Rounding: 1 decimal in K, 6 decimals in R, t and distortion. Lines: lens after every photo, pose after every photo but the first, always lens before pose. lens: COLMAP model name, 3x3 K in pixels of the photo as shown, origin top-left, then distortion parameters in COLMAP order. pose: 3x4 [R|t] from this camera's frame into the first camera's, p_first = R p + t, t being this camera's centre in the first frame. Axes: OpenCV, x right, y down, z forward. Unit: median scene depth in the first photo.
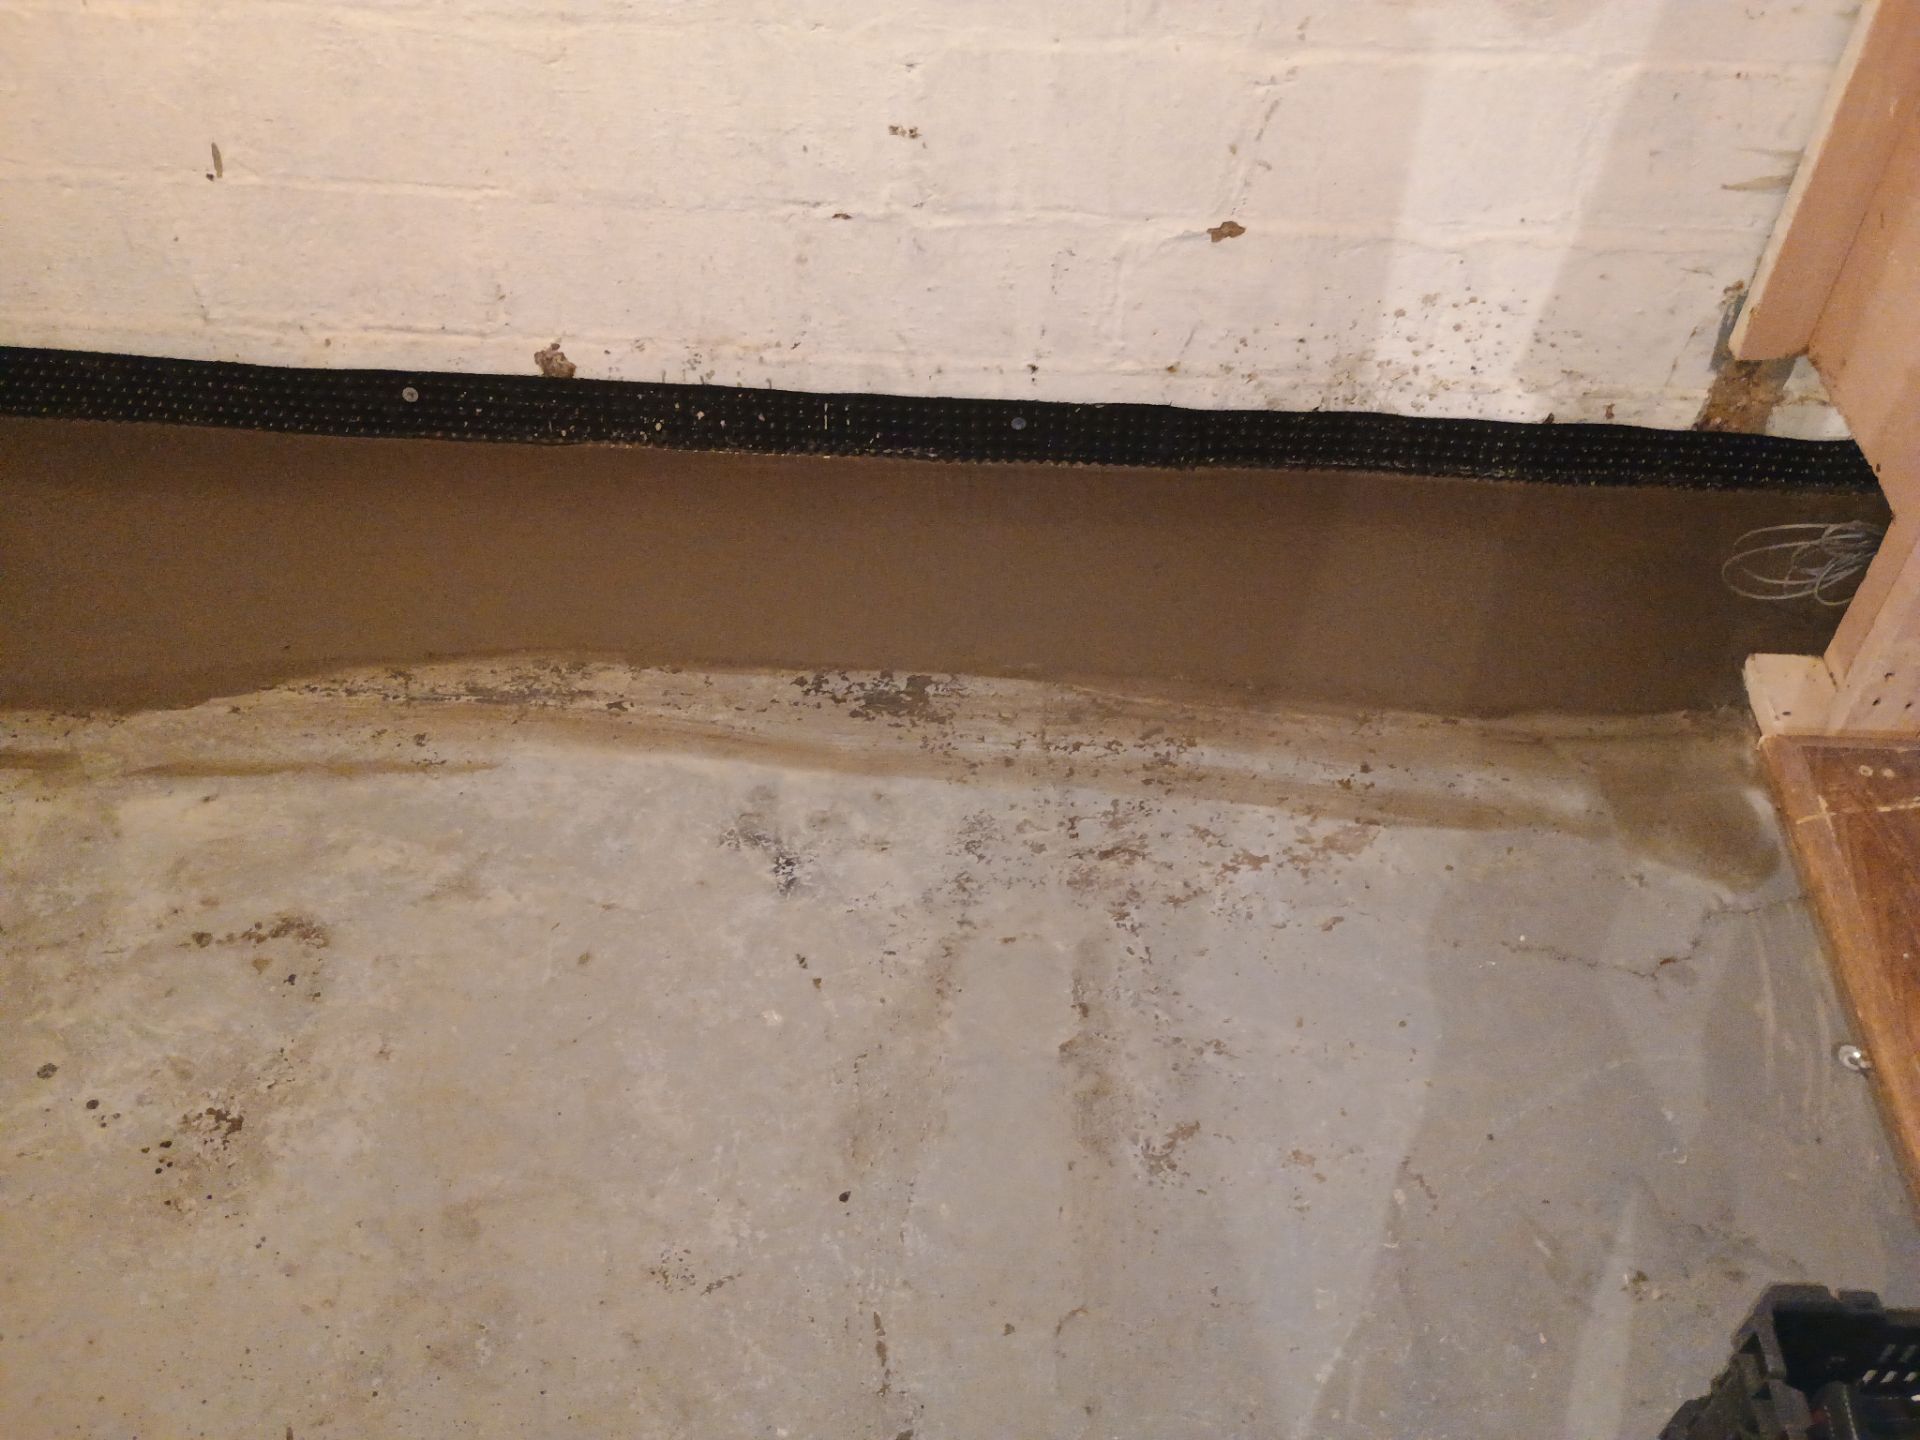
lens RADIAL K [[1667.0, 0, 952.1], [0, 1667.0, 730.6], [0, 0, 1]] dist [0.063561, -0.081060]
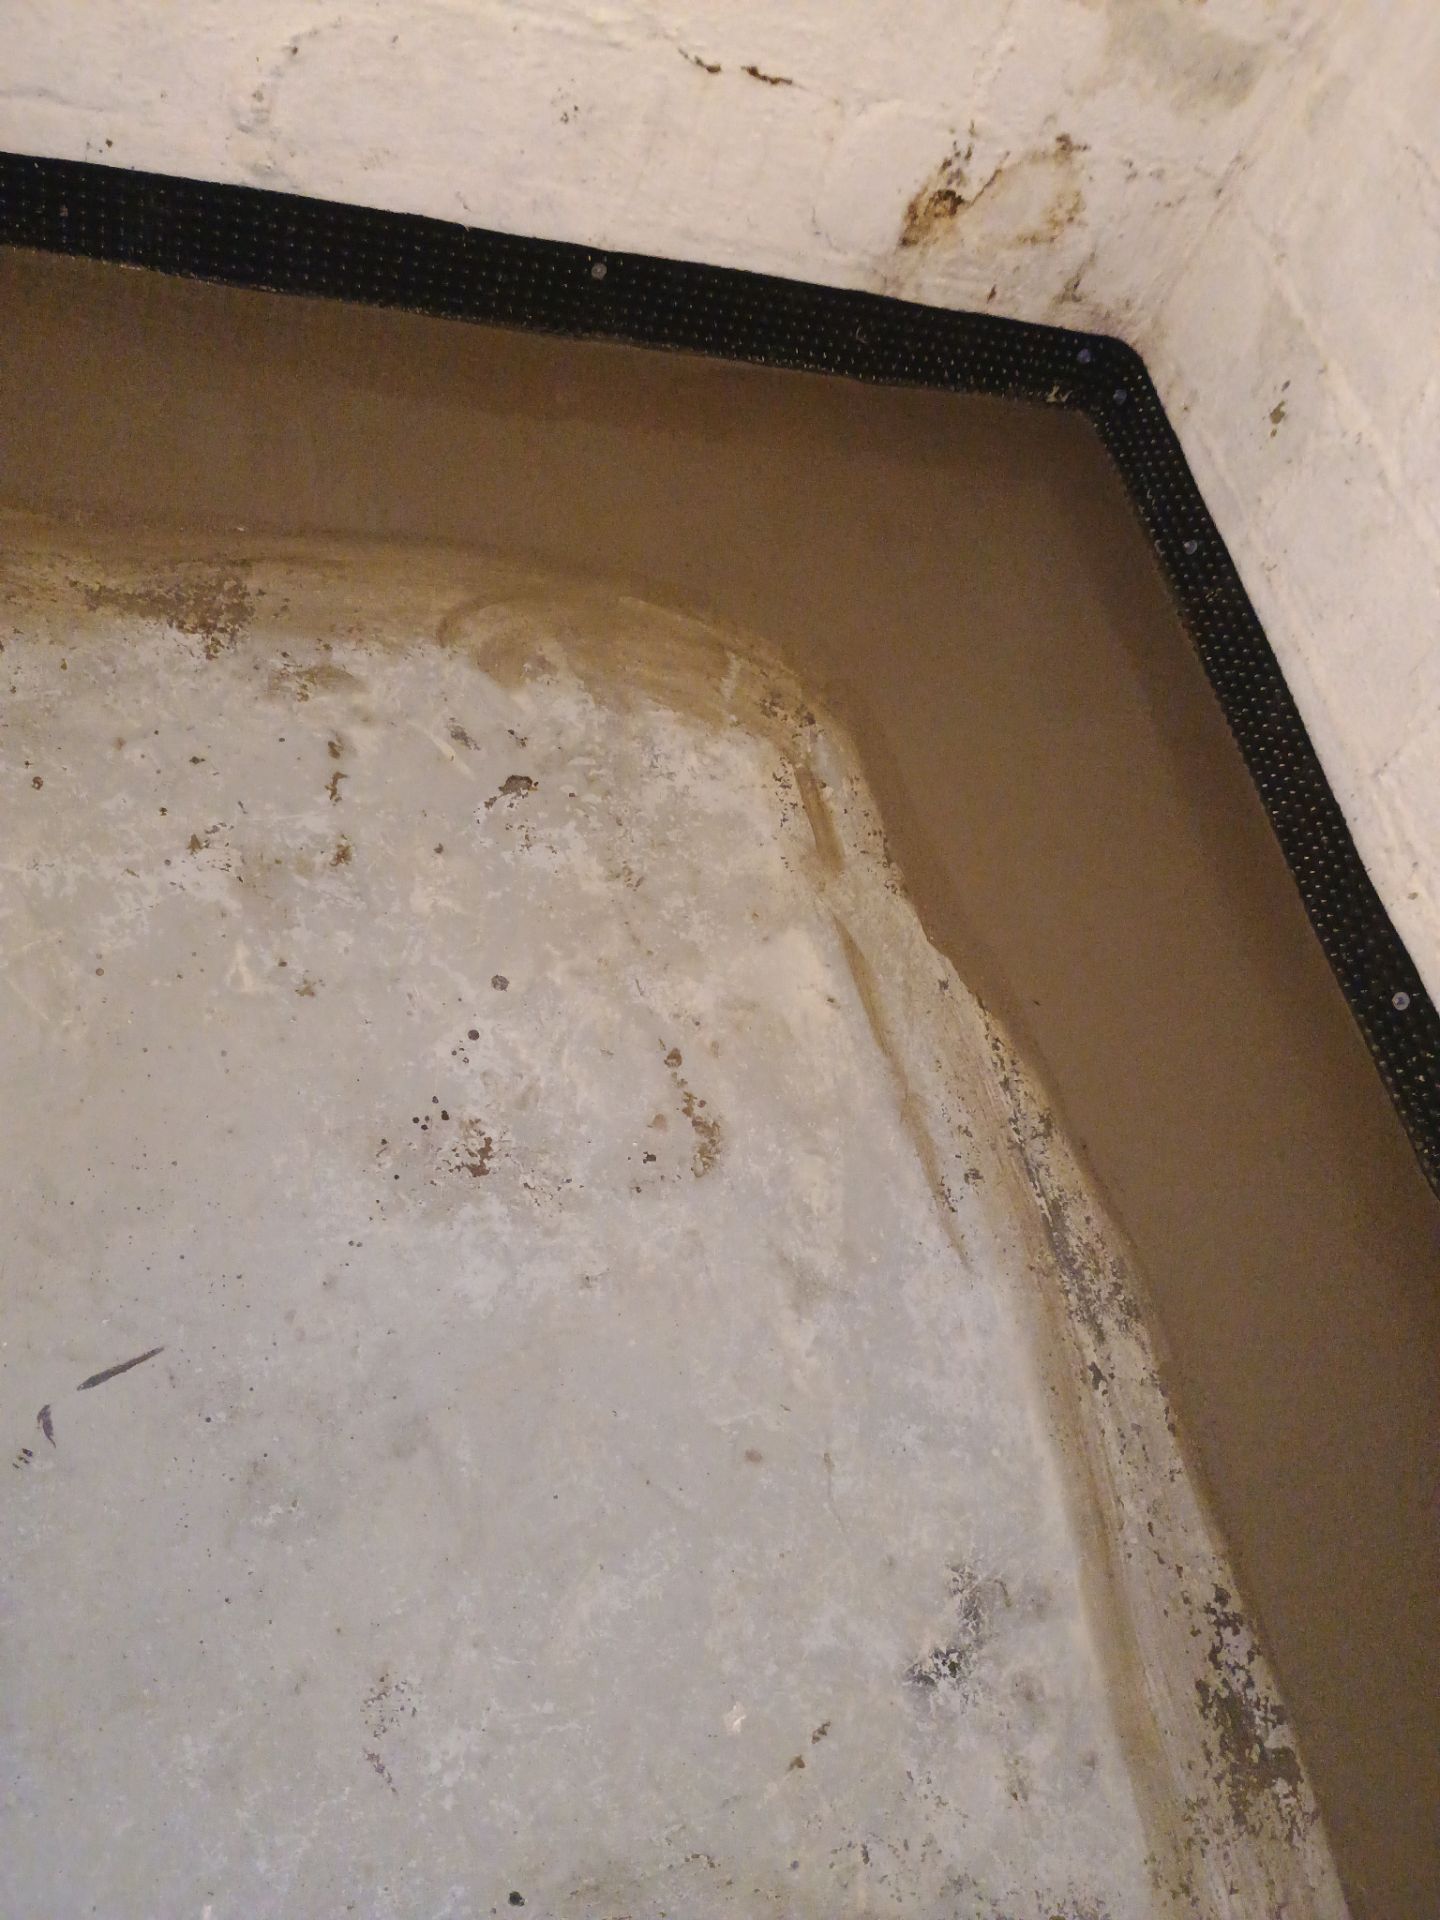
lens RADIAL K [[1667.0, 0, 710.4], [0, 1667.0, 971.4], [0, 0, 1]] dist [0.063561, -0.081060]
pose [[0.249153, 0.841865, -0.478734, -0.023469], [-0.871964, 0.410107, 0.267377, -0.158724], [0.421427, 0.350822, 0.836255, 0.179745]]
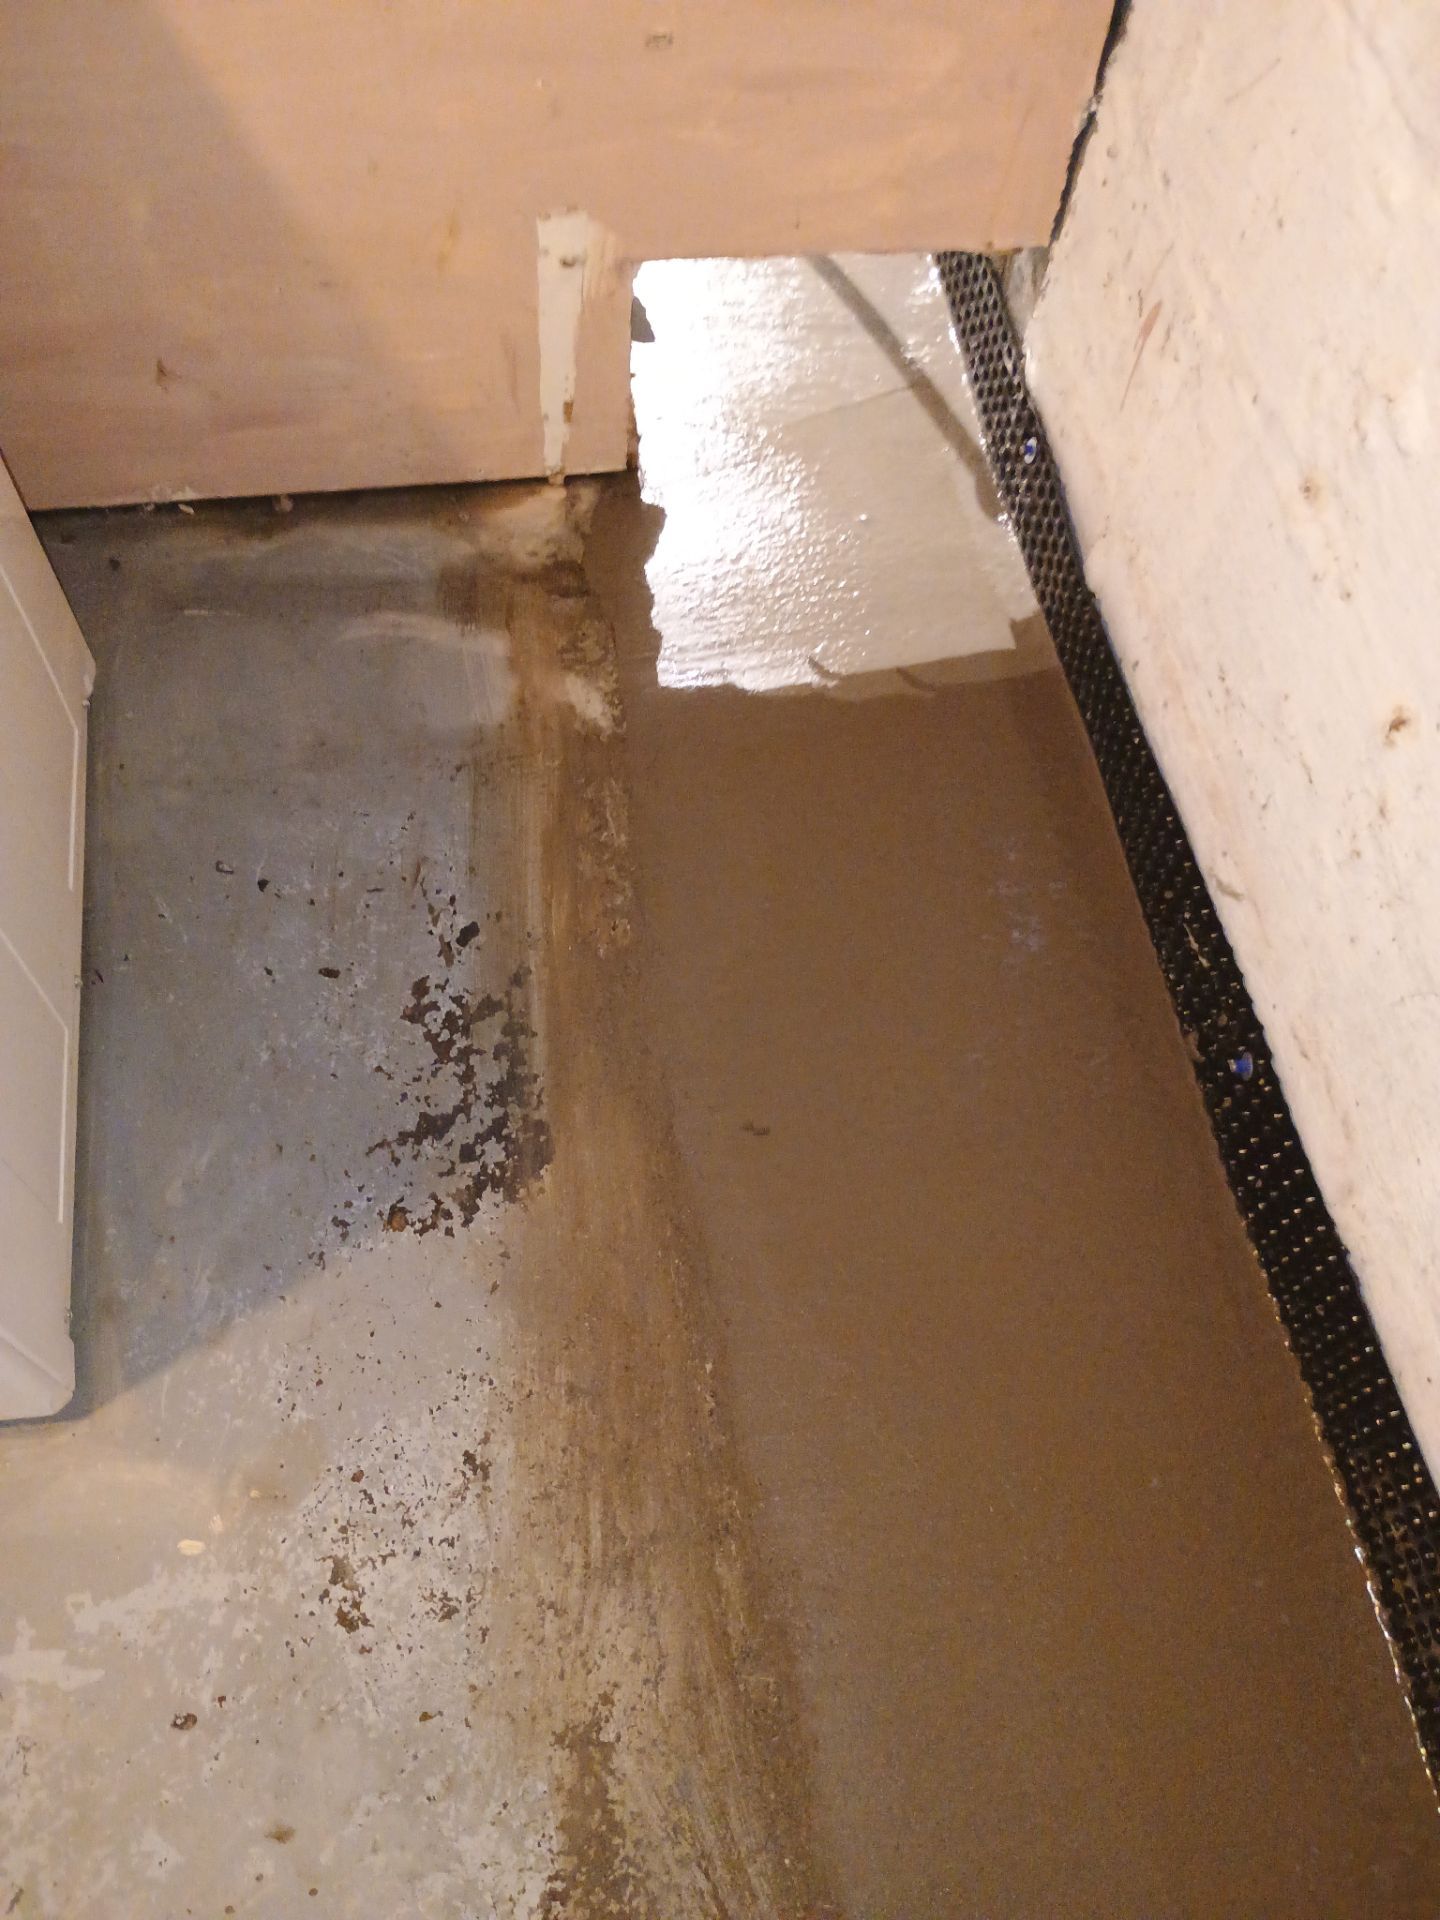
lens RADIAL K [[1667.0, 0, 723.3], [0, 1667.0, 971.8], [0, 0, 1]] dist [0.063561, -0.081060]
pose [[-0.969910, 0.176105, -0.168110, -0.722742], [-0.213801, -0.285798, 0.934135, -0.167514], [0.116461, 0.941969, 0.314850, 0.321803]]
